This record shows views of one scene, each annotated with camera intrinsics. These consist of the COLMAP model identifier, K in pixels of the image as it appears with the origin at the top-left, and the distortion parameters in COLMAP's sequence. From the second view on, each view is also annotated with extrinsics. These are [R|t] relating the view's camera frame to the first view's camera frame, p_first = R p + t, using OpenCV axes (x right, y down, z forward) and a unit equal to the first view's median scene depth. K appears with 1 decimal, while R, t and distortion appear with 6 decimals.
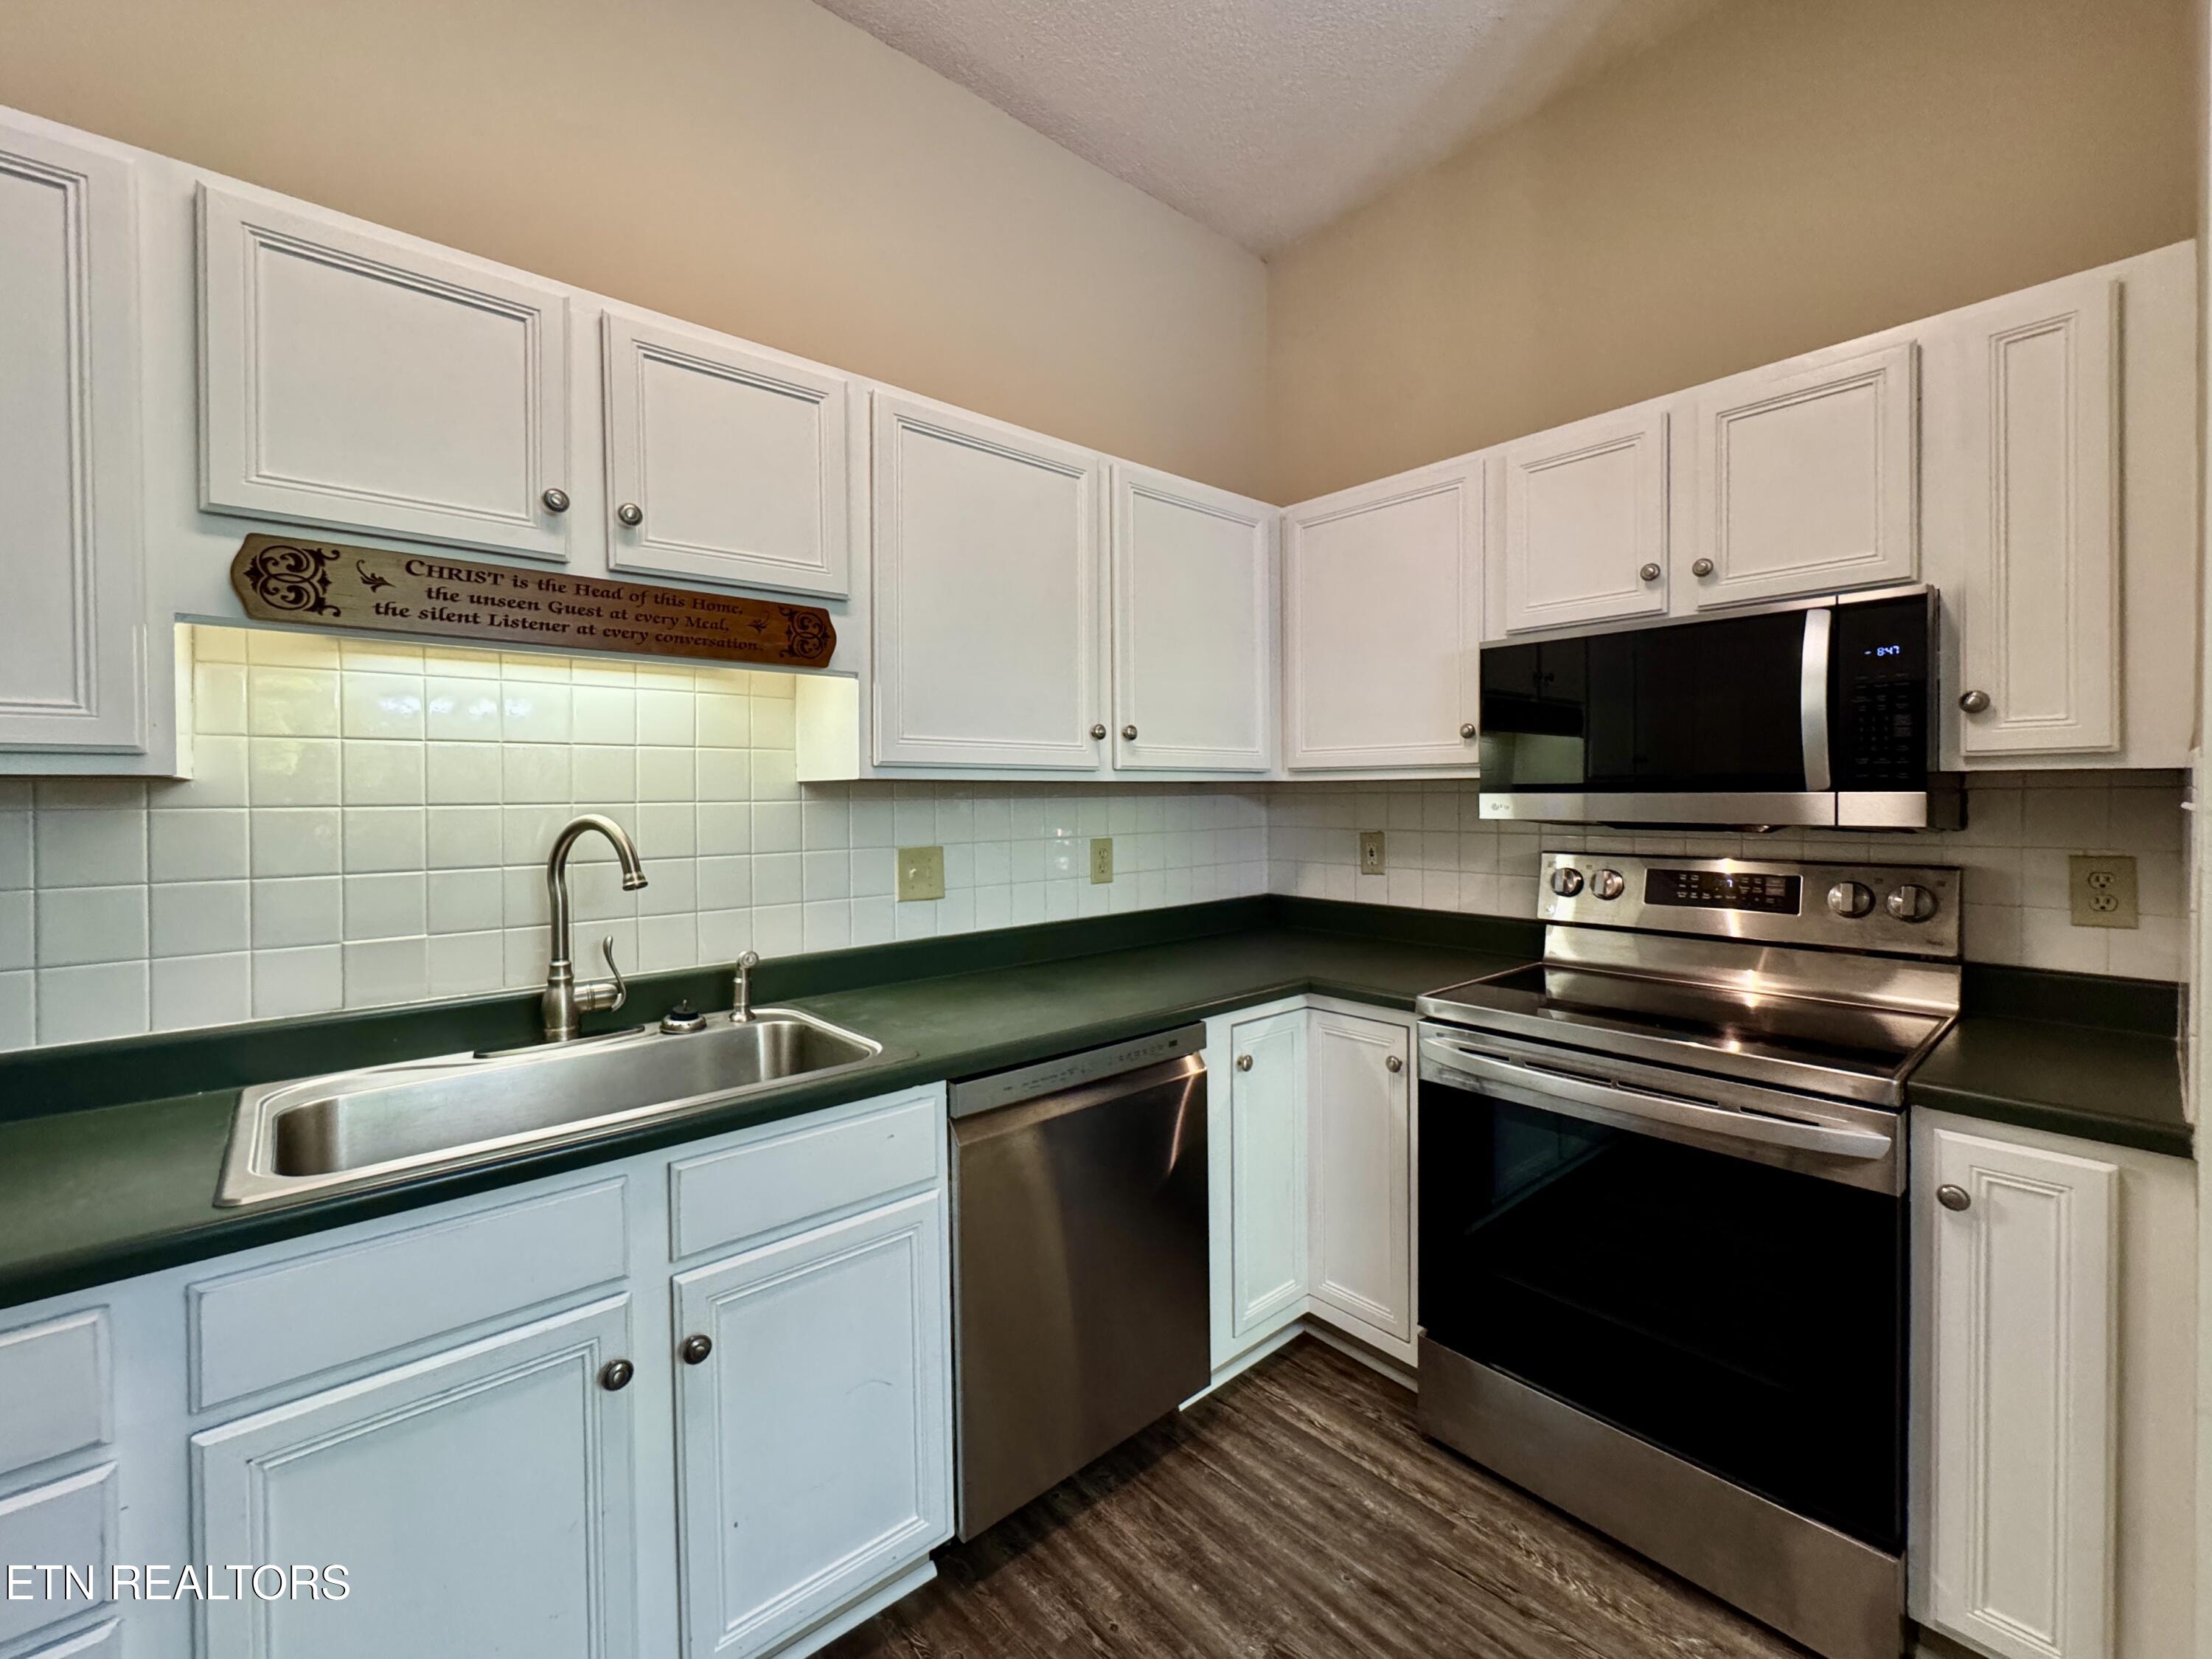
lens RADIAL K [[888.9, 0, 1077.8], [0, 888.9, 808.9], [0, 0, 1]] dist [-0.005946, 0.001136]
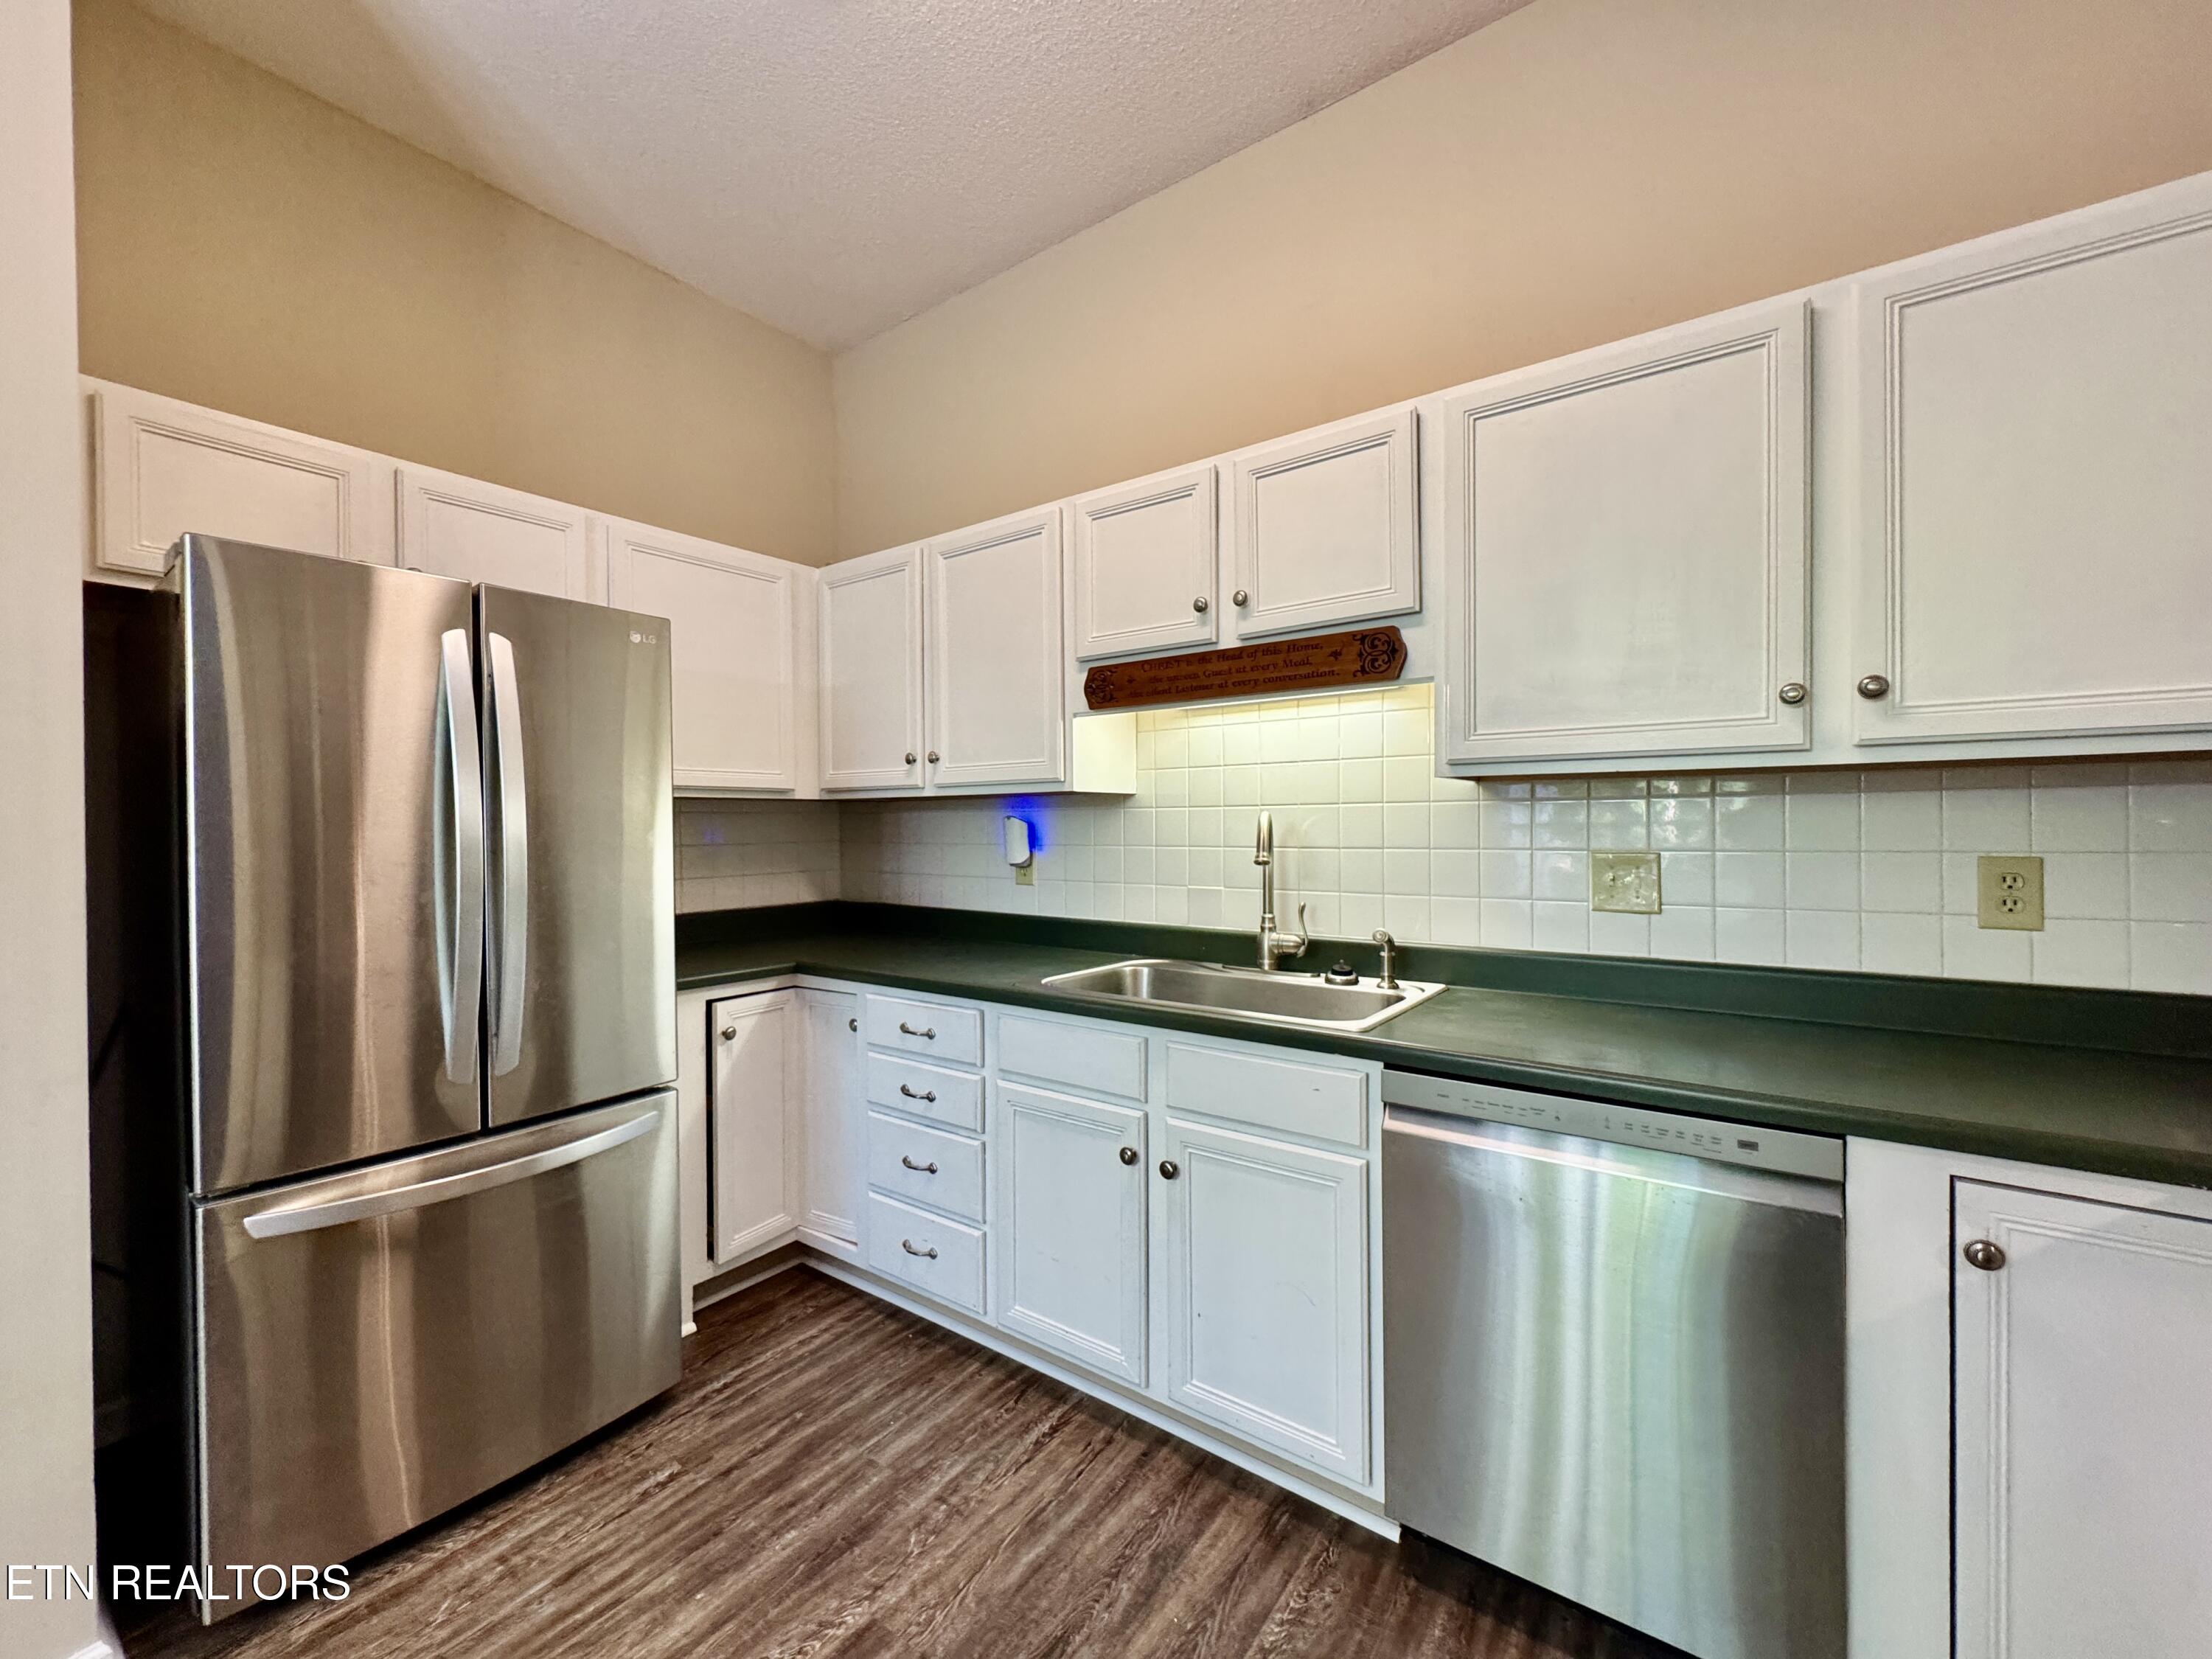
lens RADIAL K [[888.9, 0, 1114.2], [0, 888.9, 828.4], [0, 0, 1]] dist [-0.005946, 0.001136]
pose [[0.247599, 0.014333, -0.968757, 0.699273], [-0.006803, 0.999892, 0.013055, 0.015269], [0.968839, 0.003358, 0.247670, 0.389619]]
